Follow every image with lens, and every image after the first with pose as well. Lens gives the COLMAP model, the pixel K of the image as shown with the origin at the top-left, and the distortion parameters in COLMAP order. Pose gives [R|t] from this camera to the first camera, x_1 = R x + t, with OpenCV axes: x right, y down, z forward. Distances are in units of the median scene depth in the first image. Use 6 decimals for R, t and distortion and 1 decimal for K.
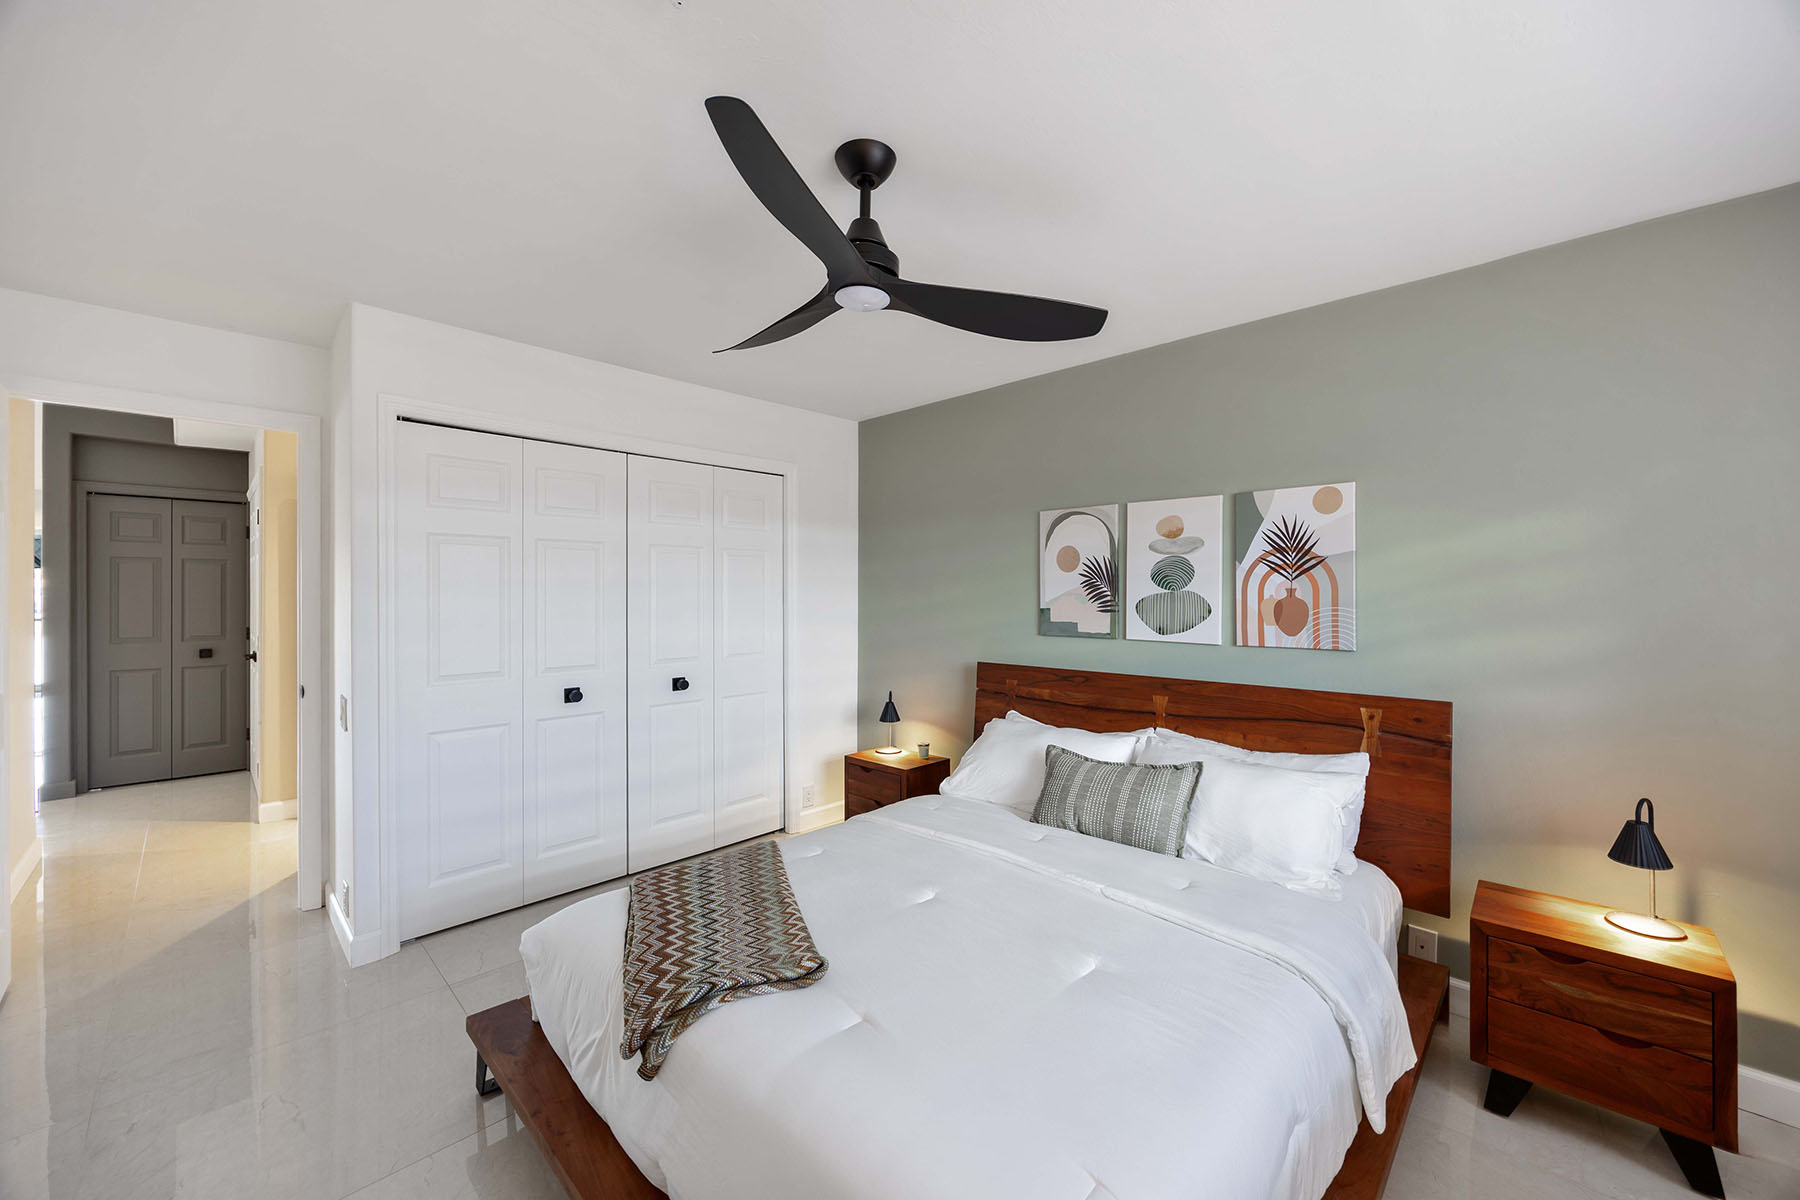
lens RADIAL K [[692.2, 0, 899.6], [0, 692.2, 593.3], [0, 0, 1]] dist [-0.002926, -0.000326]
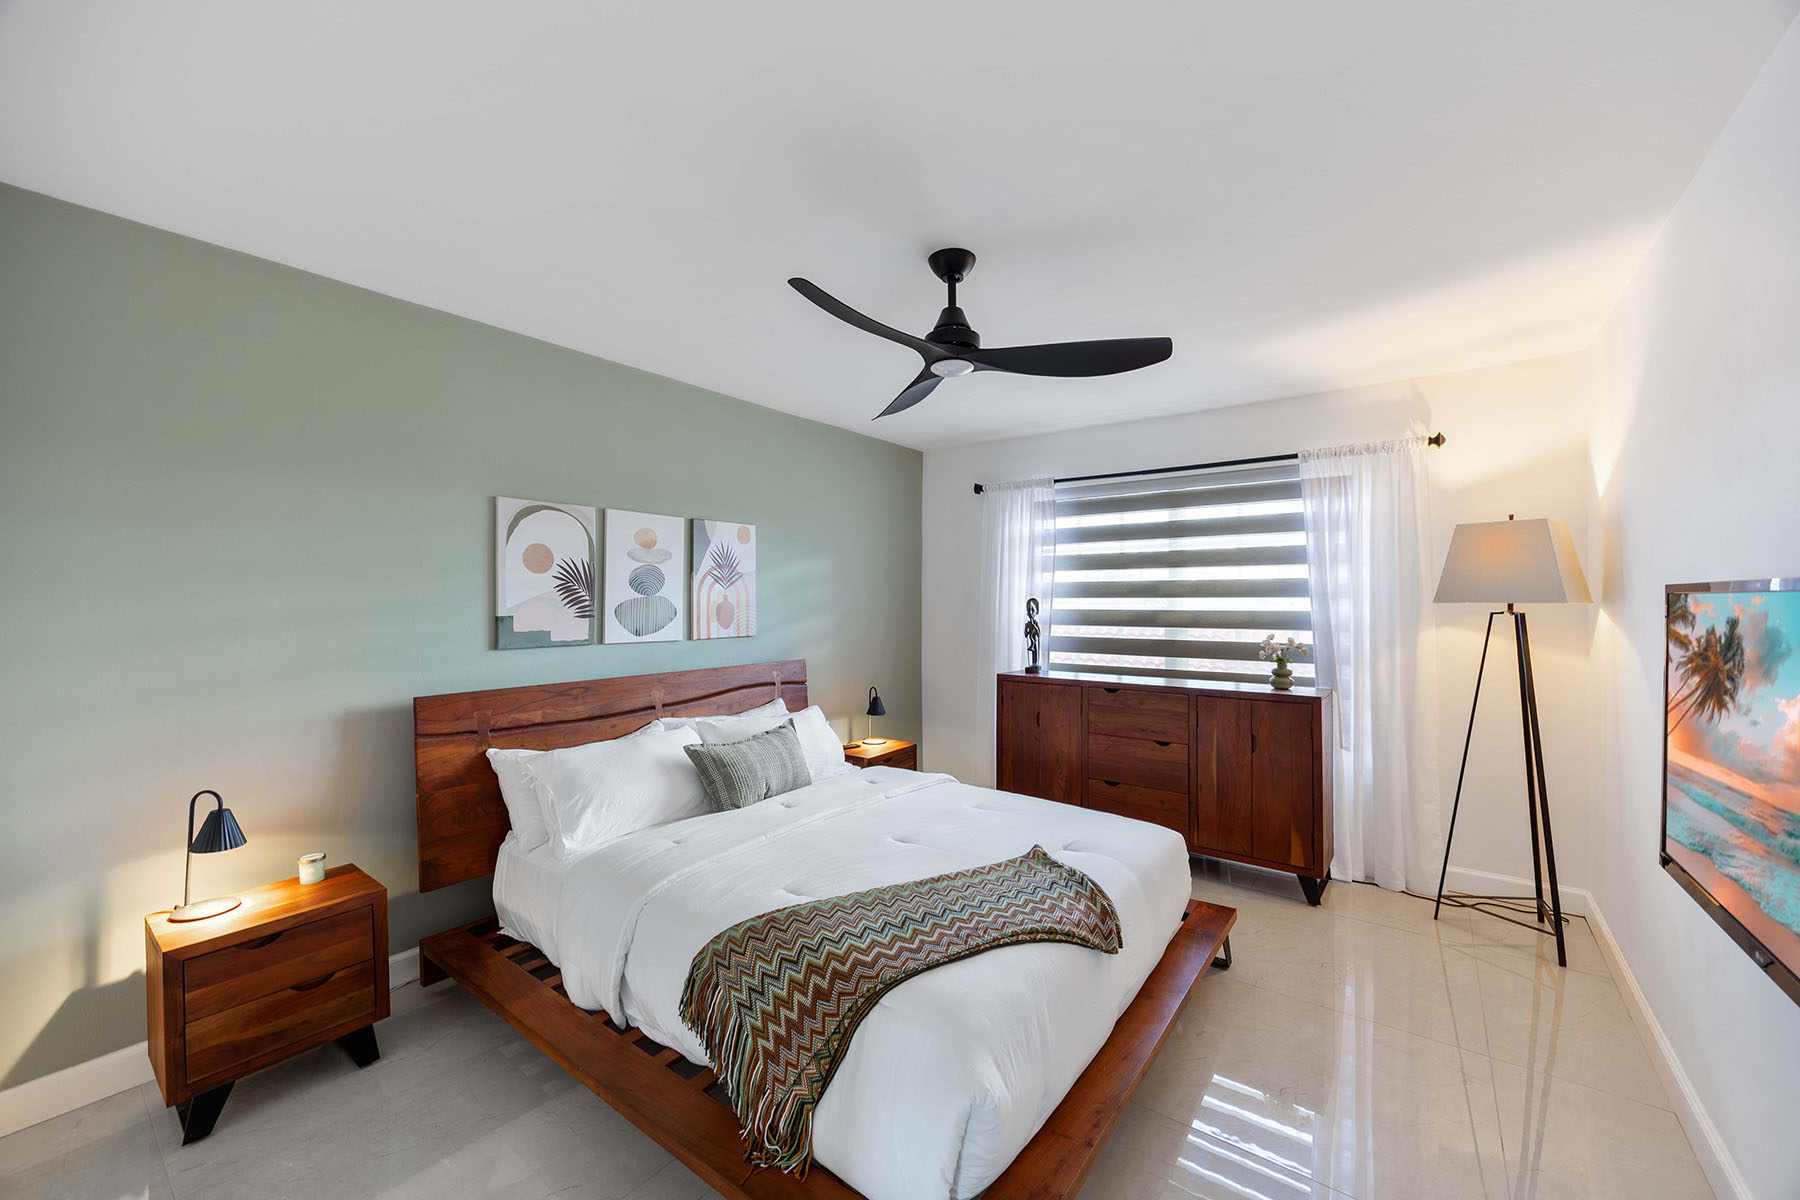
lens RADIAL K [[692.2, 0, 901.0], [0, 692.2, 602.0], [0, 0, 1]] dist [-0.002926, -0.000326]
pose [[-0.129732, -0.007714, 0.991519, -0.737617], [-0.004920, 0.999962, 0.007136, -0.003404], [-0.991537, -0.003952, -0.129765, 0.717497]]
